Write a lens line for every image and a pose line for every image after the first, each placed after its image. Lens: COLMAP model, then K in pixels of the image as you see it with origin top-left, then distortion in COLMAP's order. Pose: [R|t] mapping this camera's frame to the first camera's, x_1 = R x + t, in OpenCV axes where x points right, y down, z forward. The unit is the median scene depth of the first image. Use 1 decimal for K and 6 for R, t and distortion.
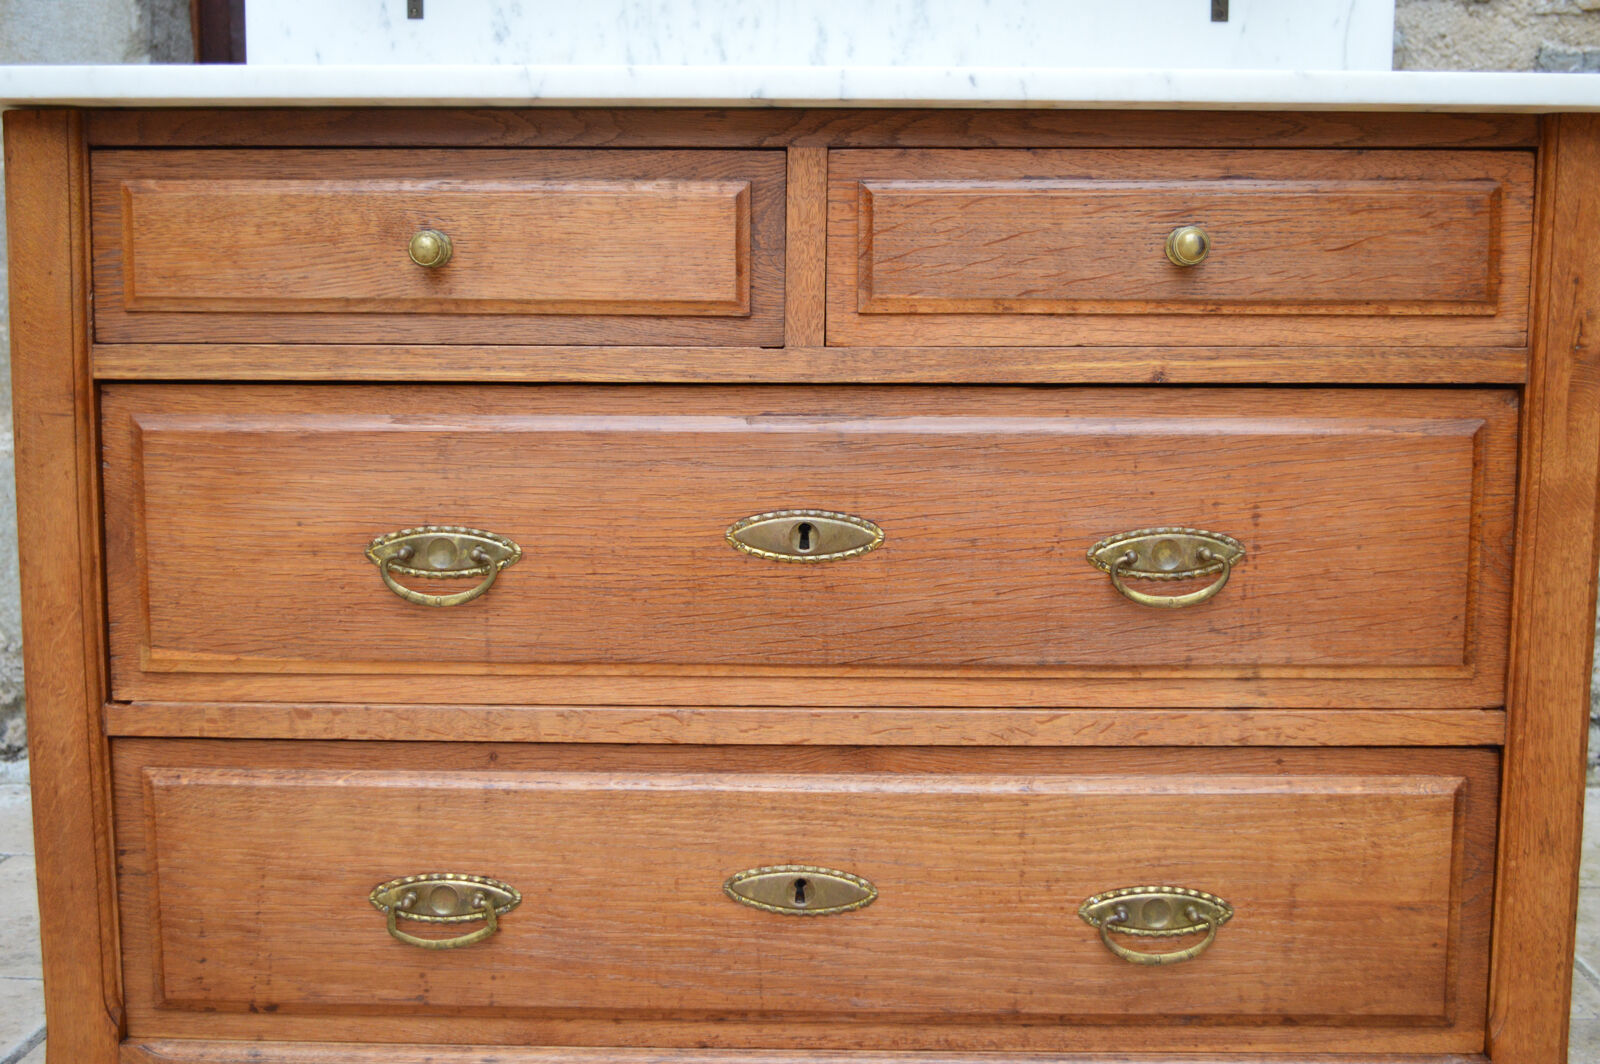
lens RADIAL K [[1768.7, 0, 810.7], [0, 1768.7, 529.6], [0, 0, 1]] dist [-0.060634, 0.013788]
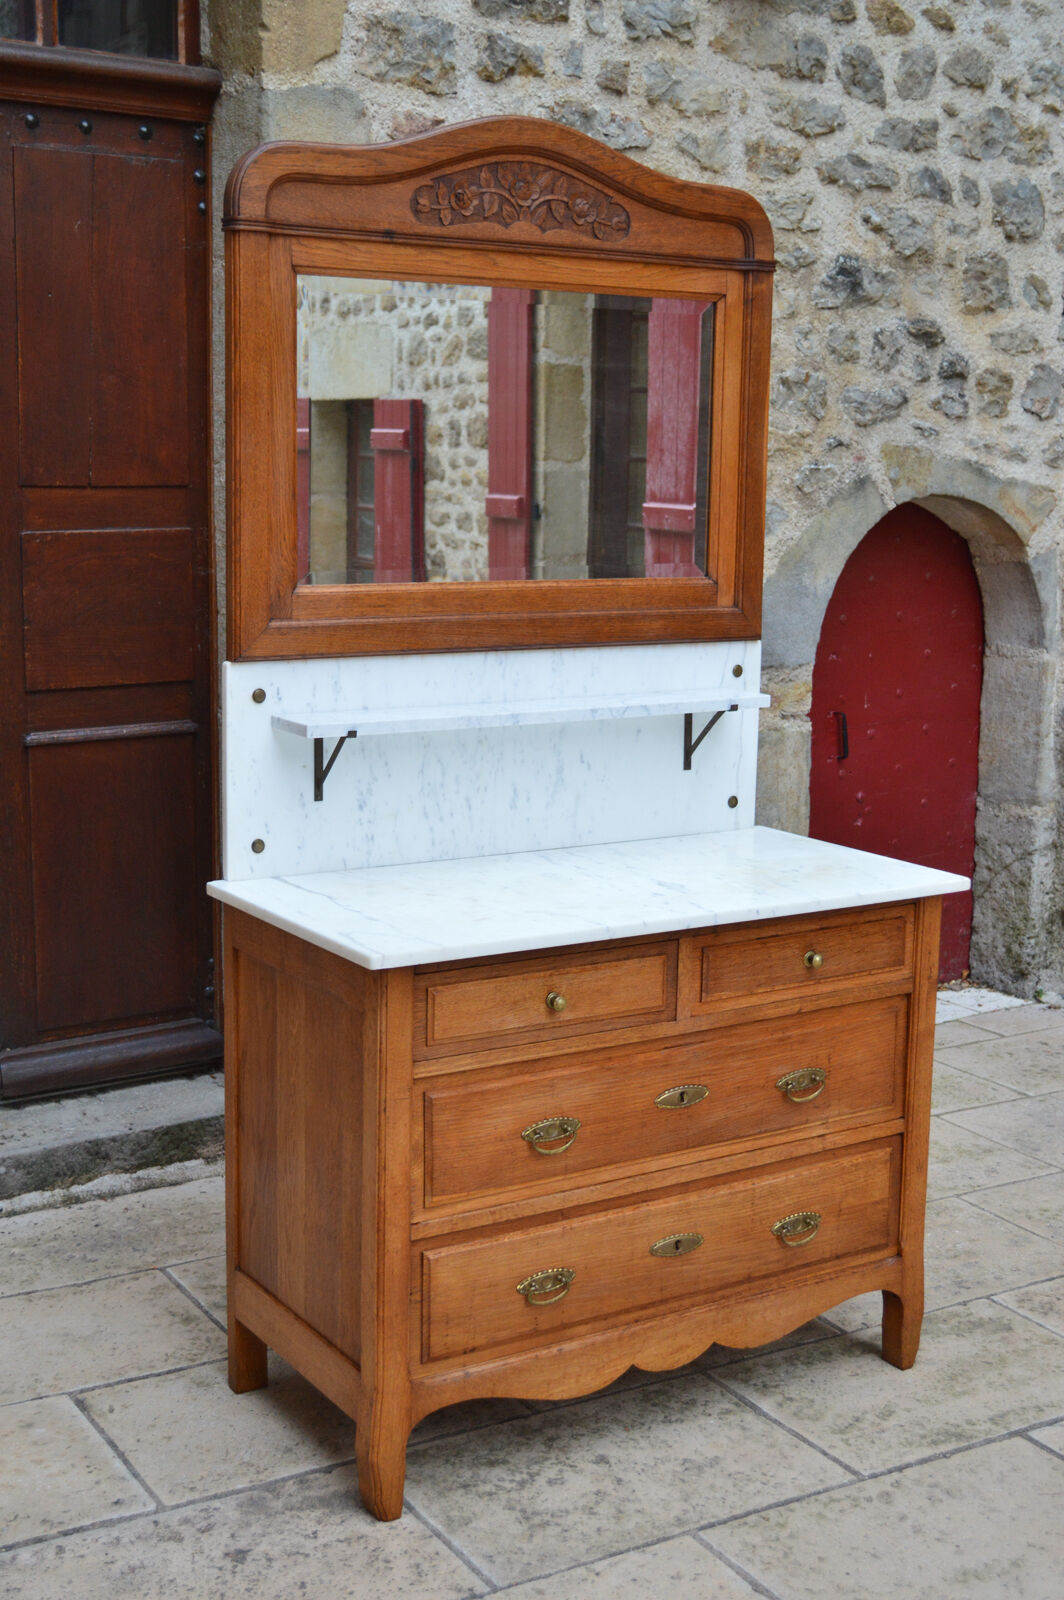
lens RADIAL K [[2067.6, 0, 529.2], [0, 2067.6, 791.3], [0, 0, 1]] dist [-0.051033, 0.057503]
pose [[0.835964, -0.083267, 0.542431, -1.607910], [0.054847, 0.996150, 0.068389, -0.592512], [-0.546037, -0.027421, 0.837312, -1.159859]]
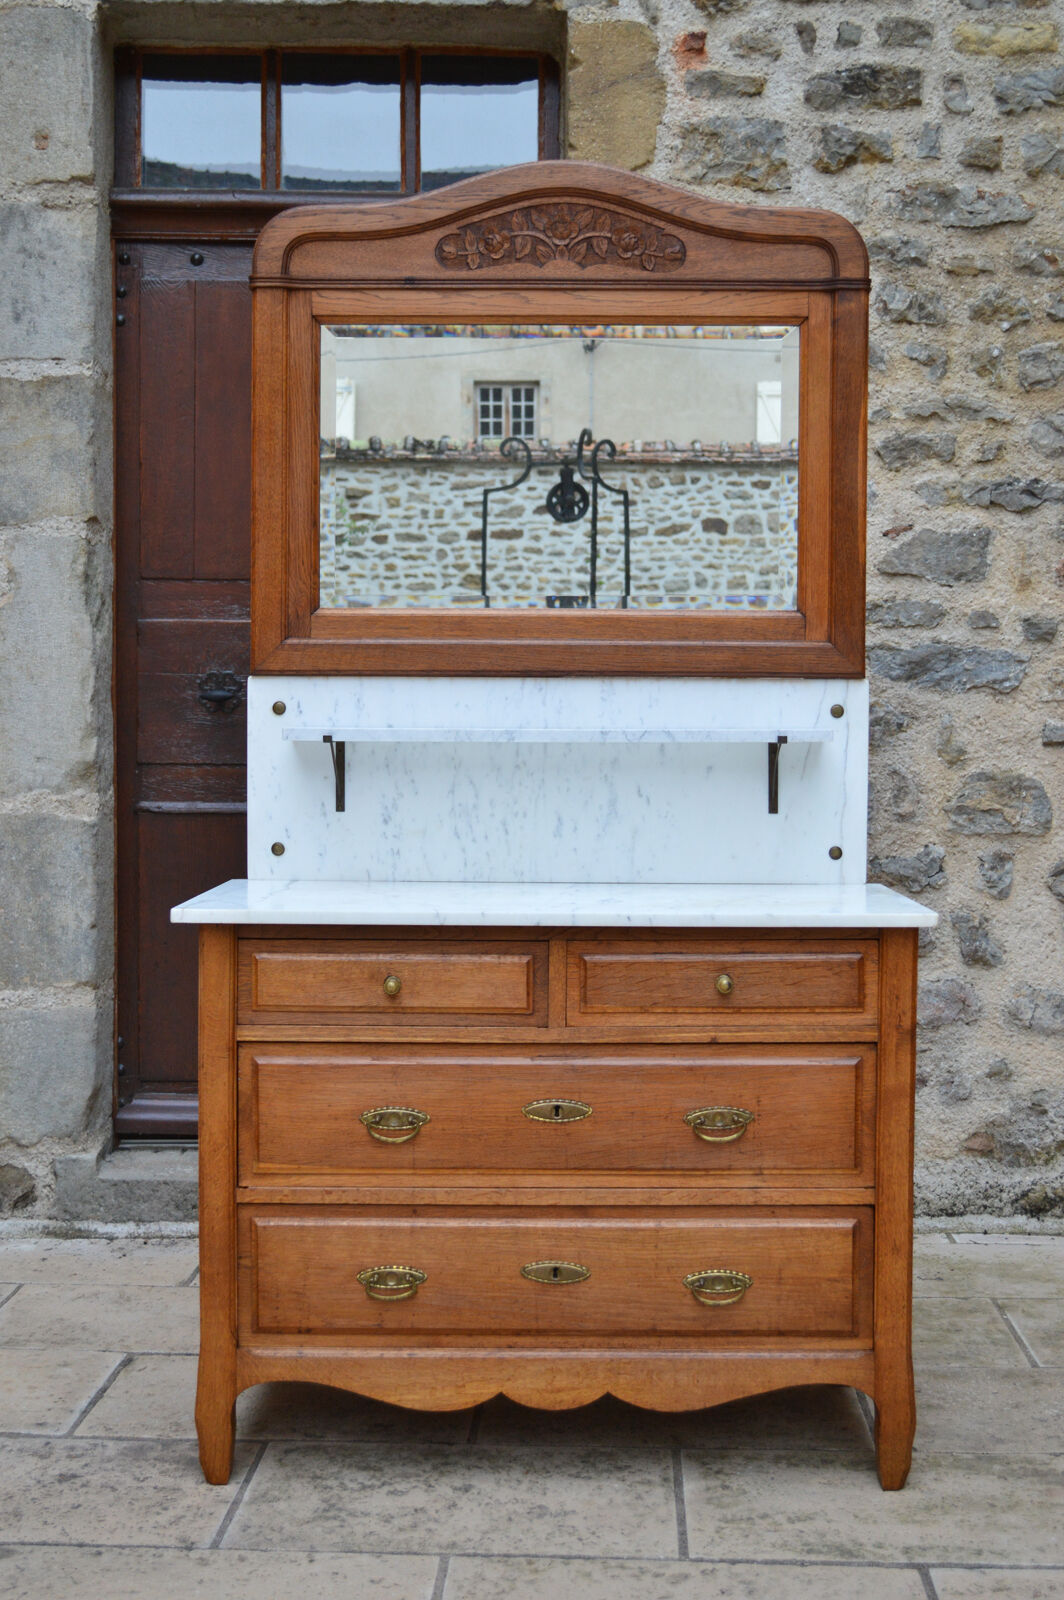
lens RADIAL K [[2067.6, 0, 529.2], [0, 2067.6, 791.3], [0, 0, 1]] dist [-0.051033, 0.057503]
pose [[0.999989, -0.003130, 0.003576, -0.046255], [0.003407, 0.996753, -0.080447, -0.187598], [-0.003313, 0.080458, 0.996752, -1.620287]]
